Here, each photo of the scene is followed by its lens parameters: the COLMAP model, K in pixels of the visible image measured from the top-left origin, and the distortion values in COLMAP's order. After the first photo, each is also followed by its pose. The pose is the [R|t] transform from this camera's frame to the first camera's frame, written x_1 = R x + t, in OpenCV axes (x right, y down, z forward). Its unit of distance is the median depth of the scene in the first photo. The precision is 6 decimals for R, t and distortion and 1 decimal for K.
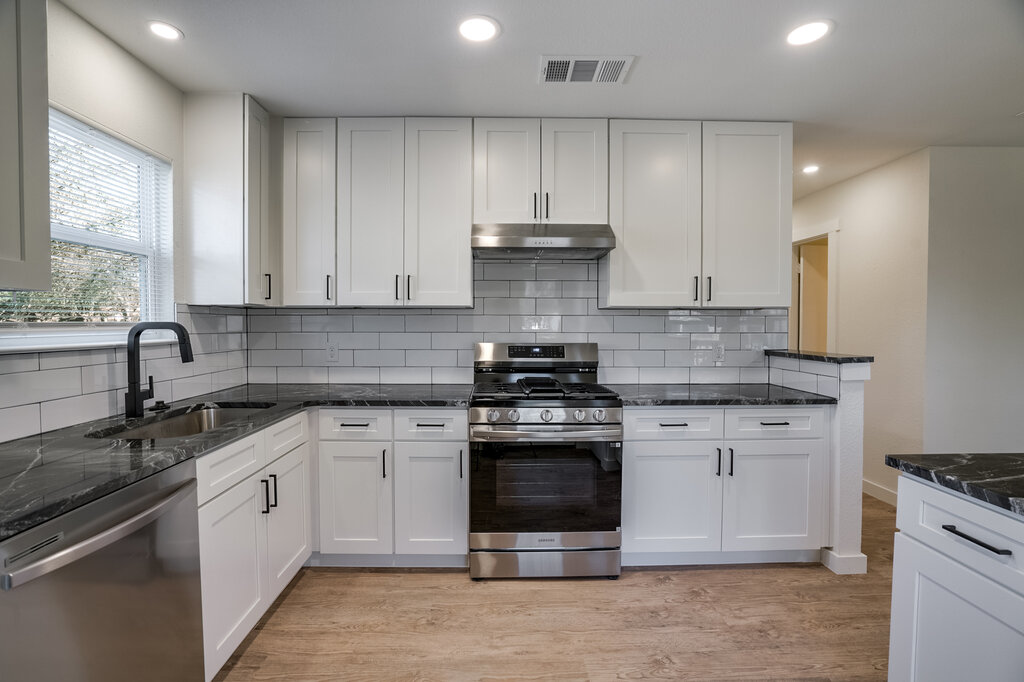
lens RADIAL K [[490.1, 0, 511.0], [0, 490.1, 323.6], [0, 0, 1]] dist [-0.046365, 0.000073]
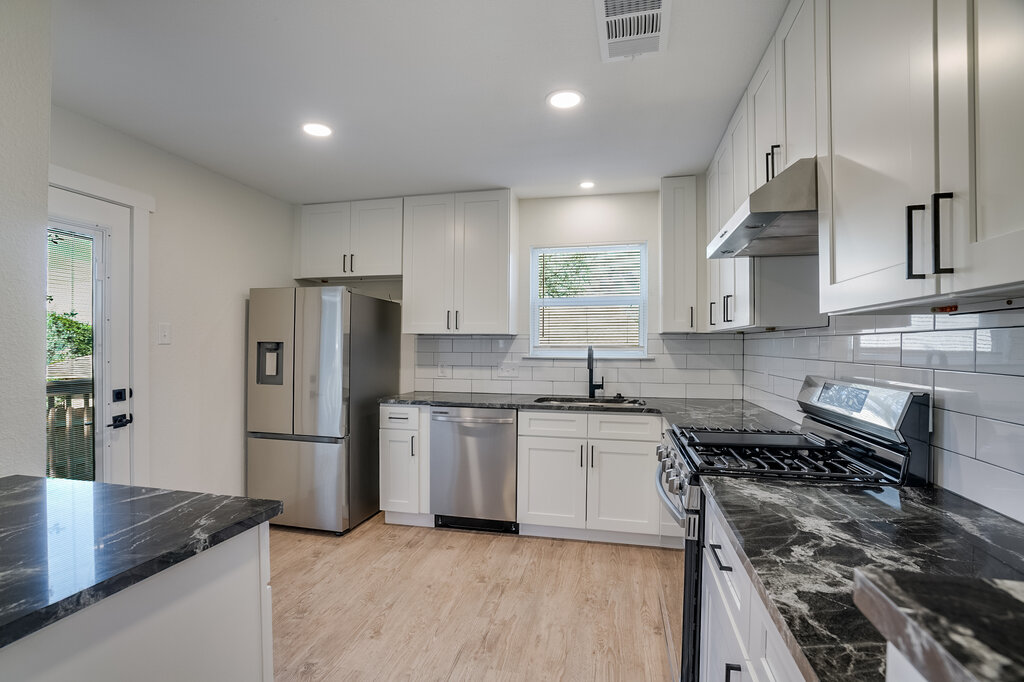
lens RADIAL K [[475.8, 0, 512.0], [0, 475.8, 341.0], [0, 0, 1]] dist [-0.000150, 0.000001]
pose [[-0.243941, -0.019718, -0.969590, 1.104516], [-0.024278, 0.999604, -0.014220, 0.011217], [0.969486, 0.020070, -0.244323, 1.175539]]
